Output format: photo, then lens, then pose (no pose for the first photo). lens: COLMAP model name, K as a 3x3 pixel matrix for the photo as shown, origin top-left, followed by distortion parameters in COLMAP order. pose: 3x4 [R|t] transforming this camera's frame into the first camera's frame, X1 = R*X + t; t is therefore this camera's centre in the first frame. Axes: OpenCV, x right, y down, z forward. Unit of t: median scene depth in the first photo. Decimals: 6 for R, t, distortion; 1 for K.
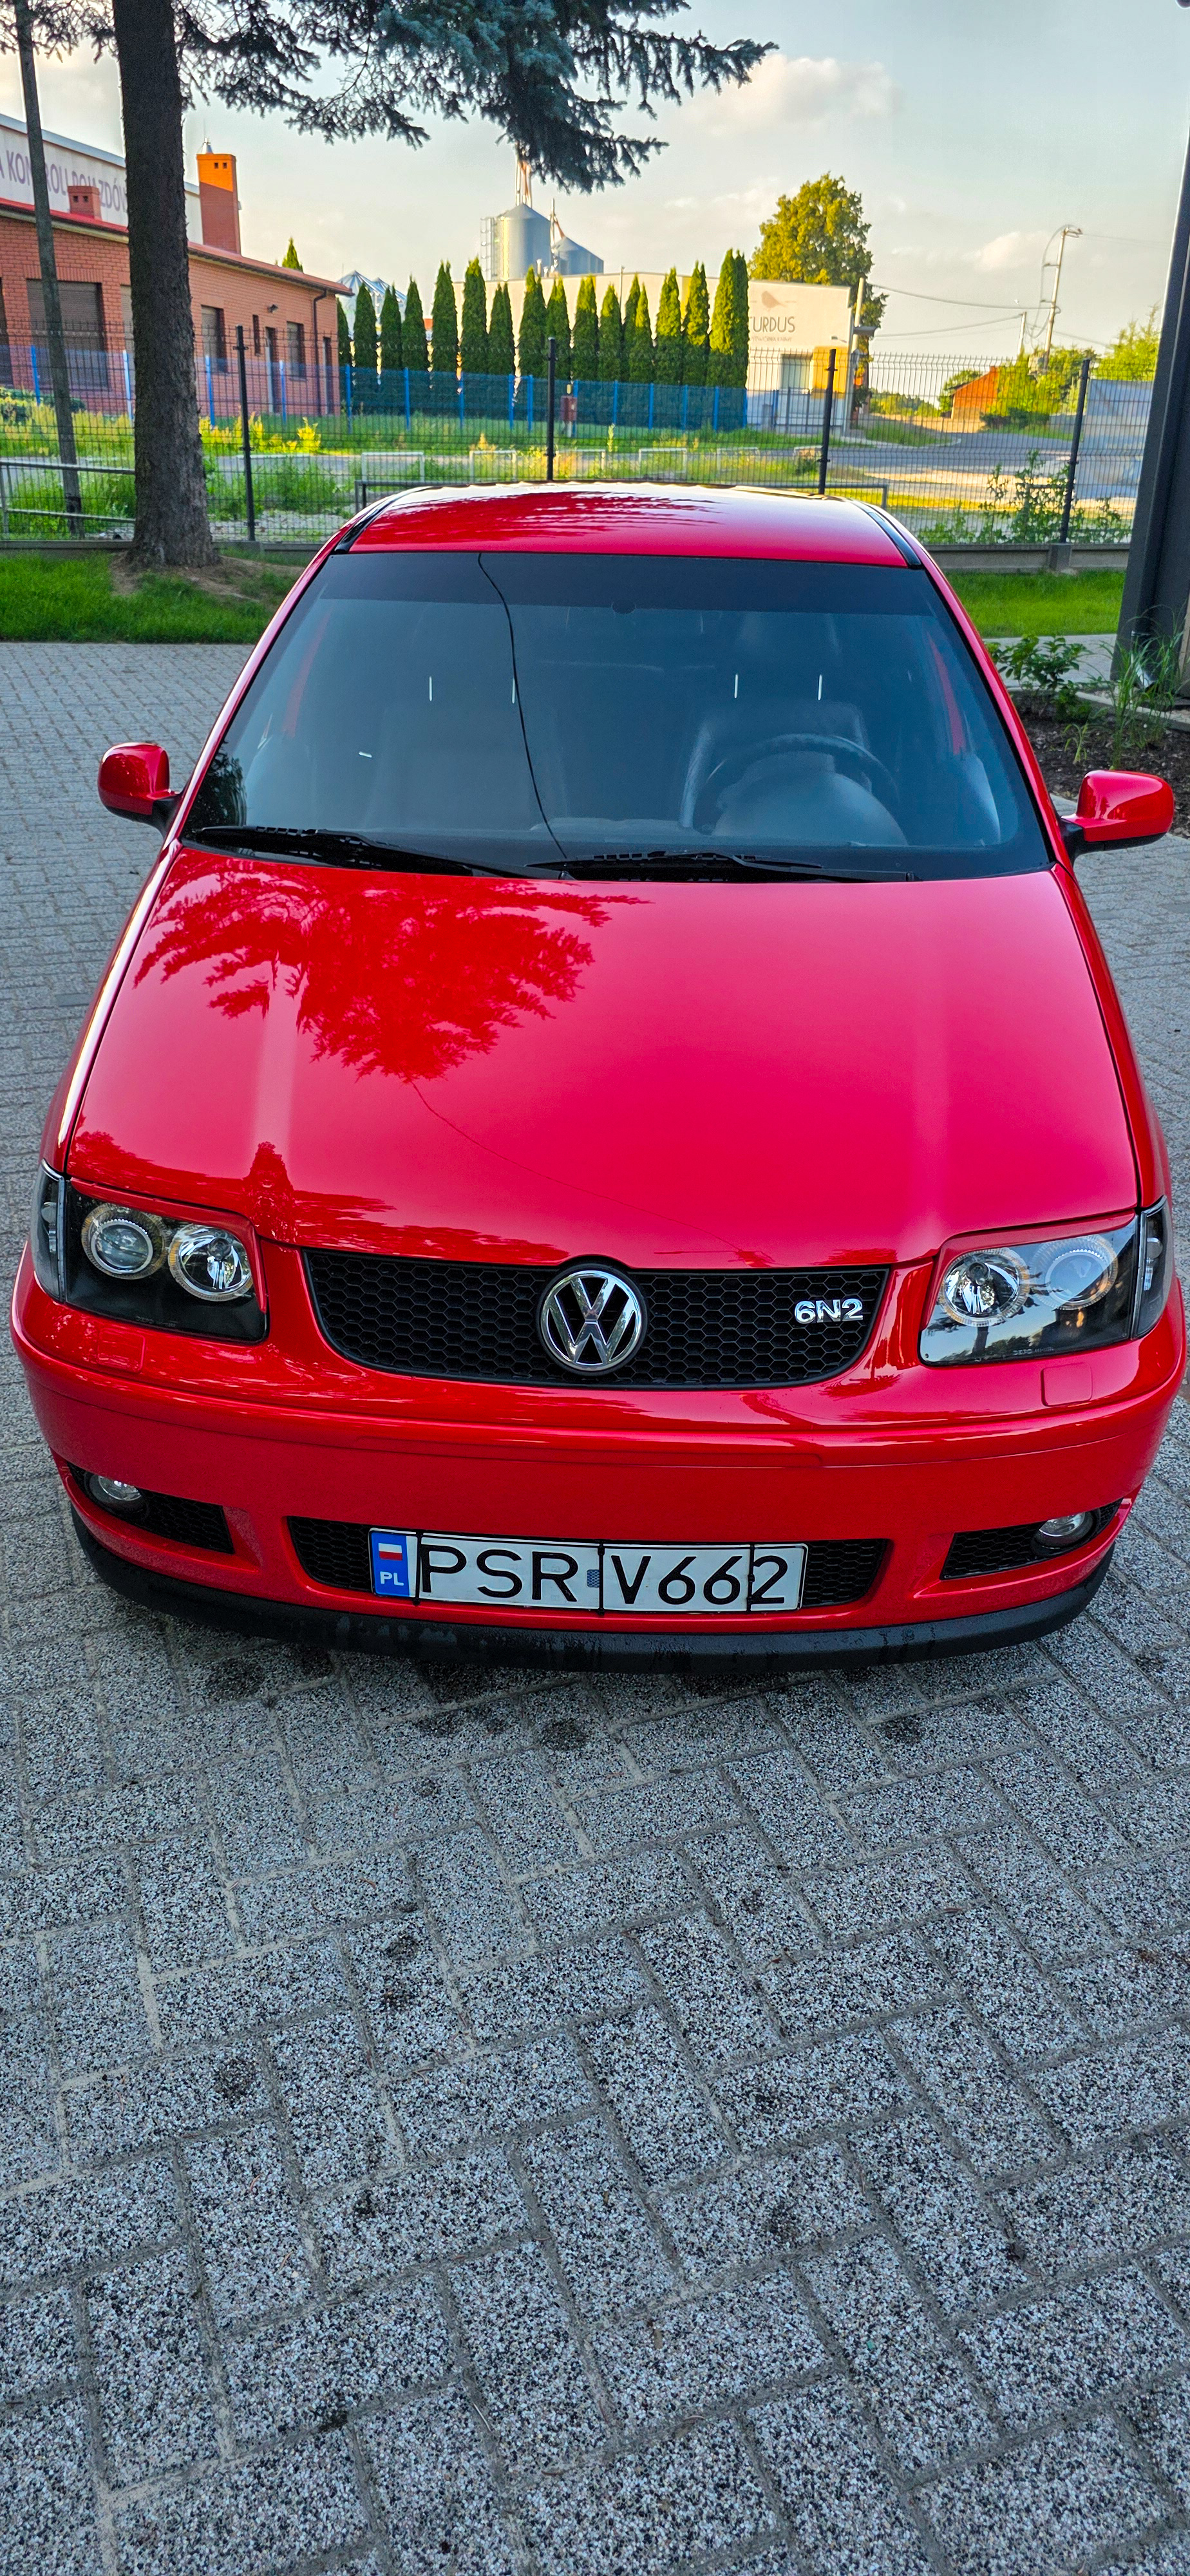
lens RADIAL K [[1722.6, 0, 595.0], [0, 1722.6, 1288.0], [0, 0, 1]] dist [0.058097, -0.057818]
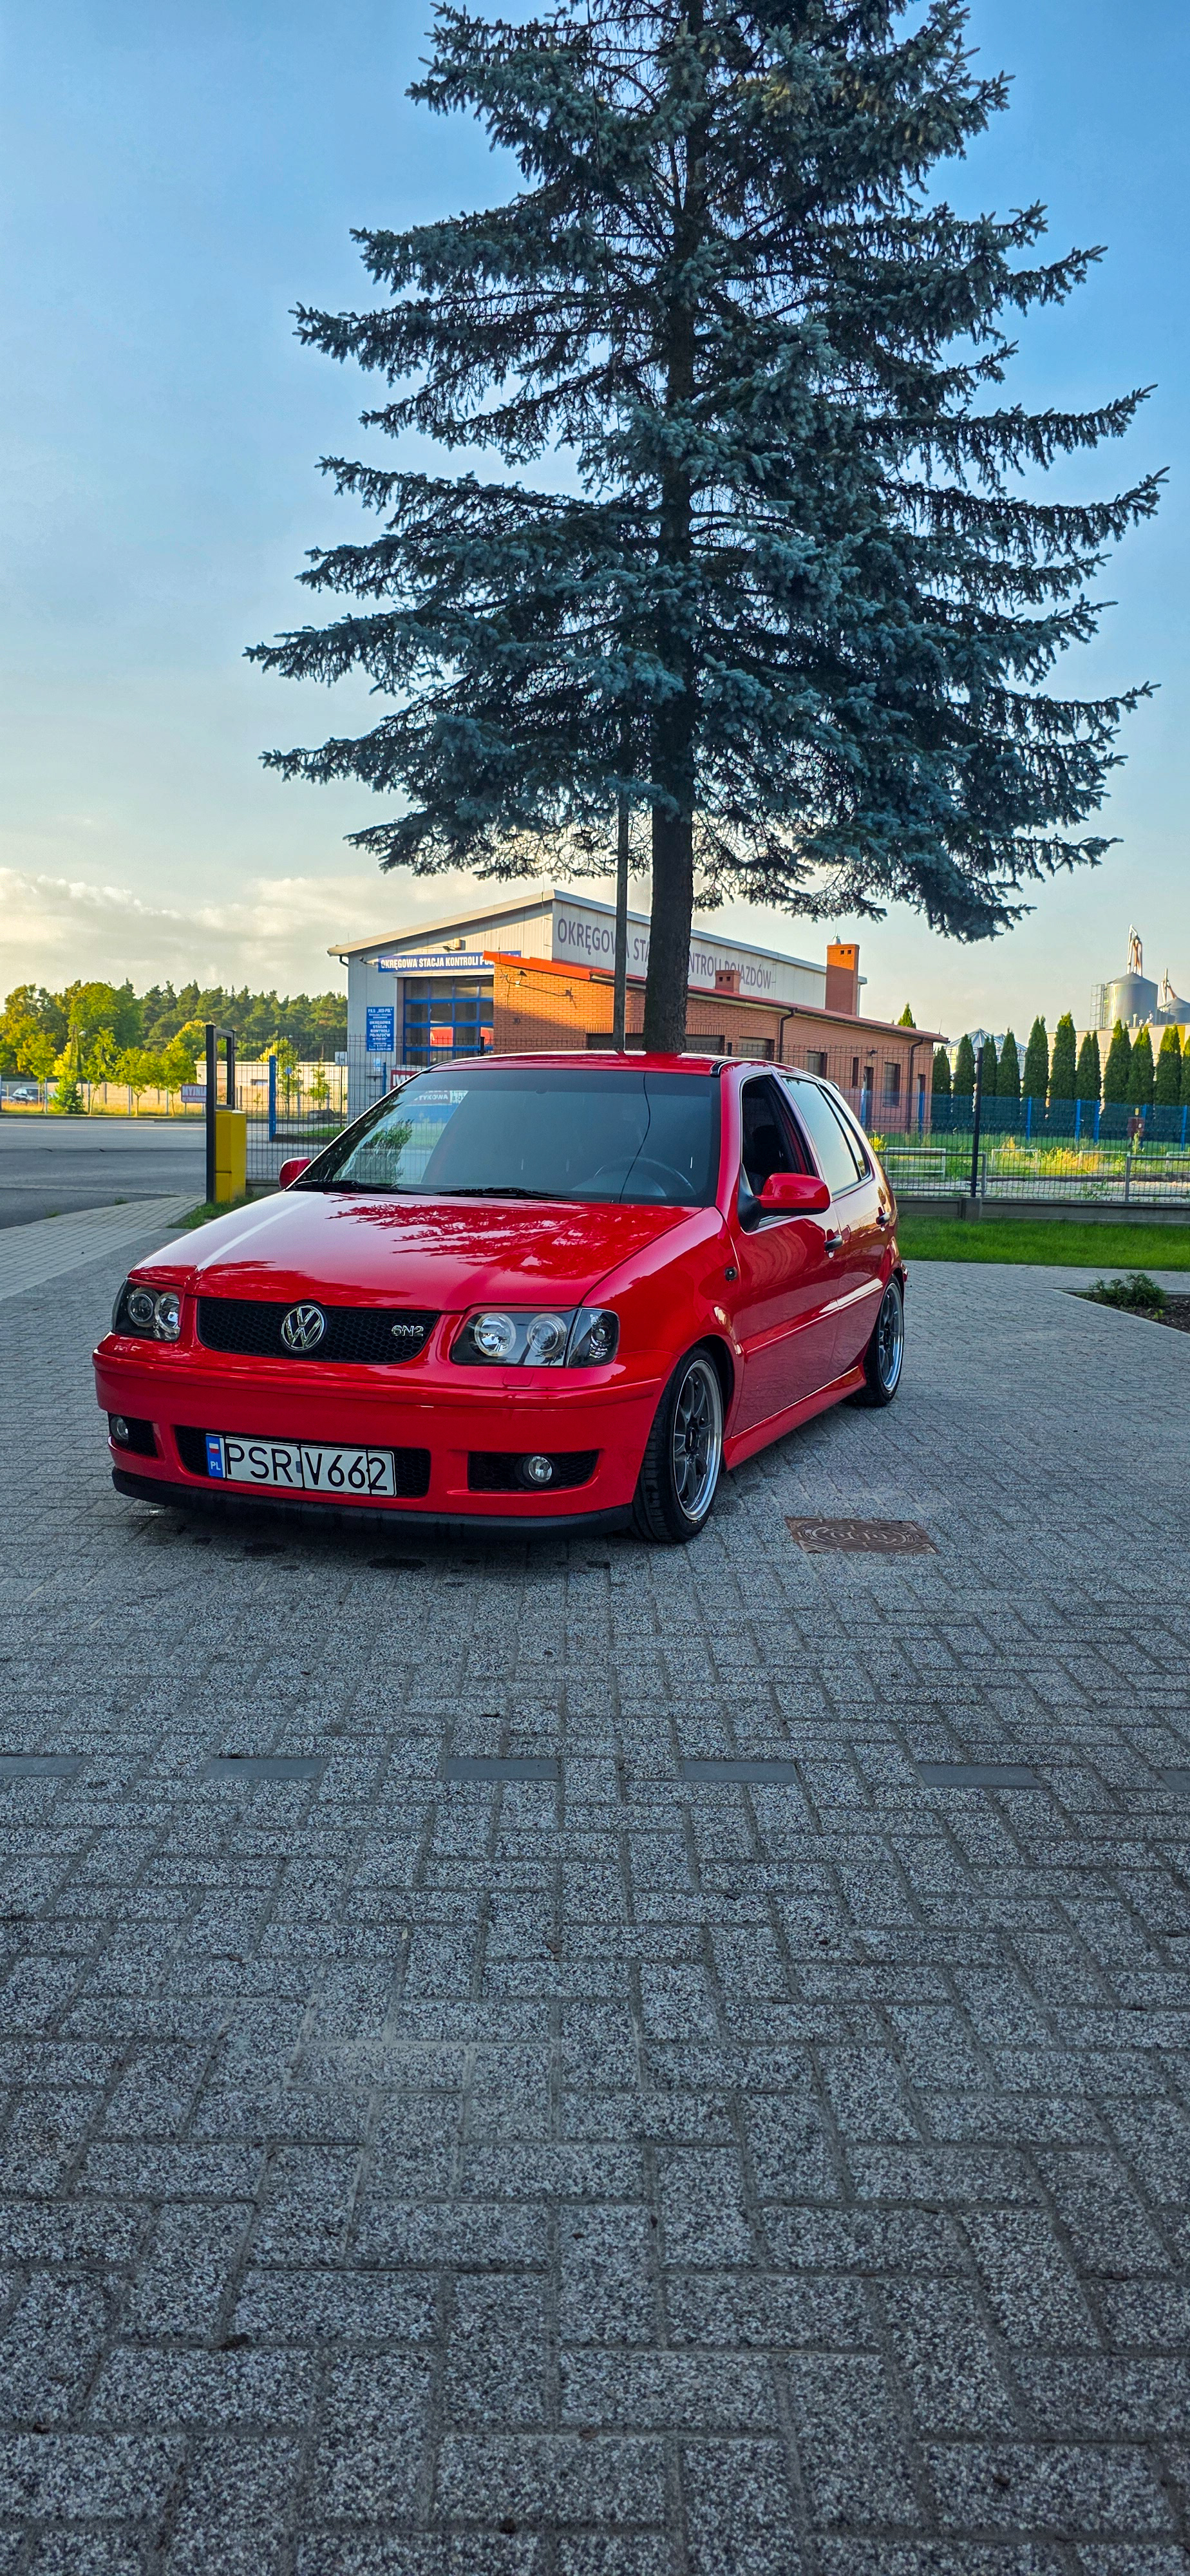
lens RADIAL K [[1726.5, 0, 595.0], [0, 1726.5, 1288.0], [0, 0, 1]] dist [0.025119, -0.060236]
pose [[0.940187, 0.028182, -0.339492, 0.988095], [-0.152782, 0.925608, -0.346277, 0.612014], [0.304478, 0.377433, 0.874550, -0.721362]]
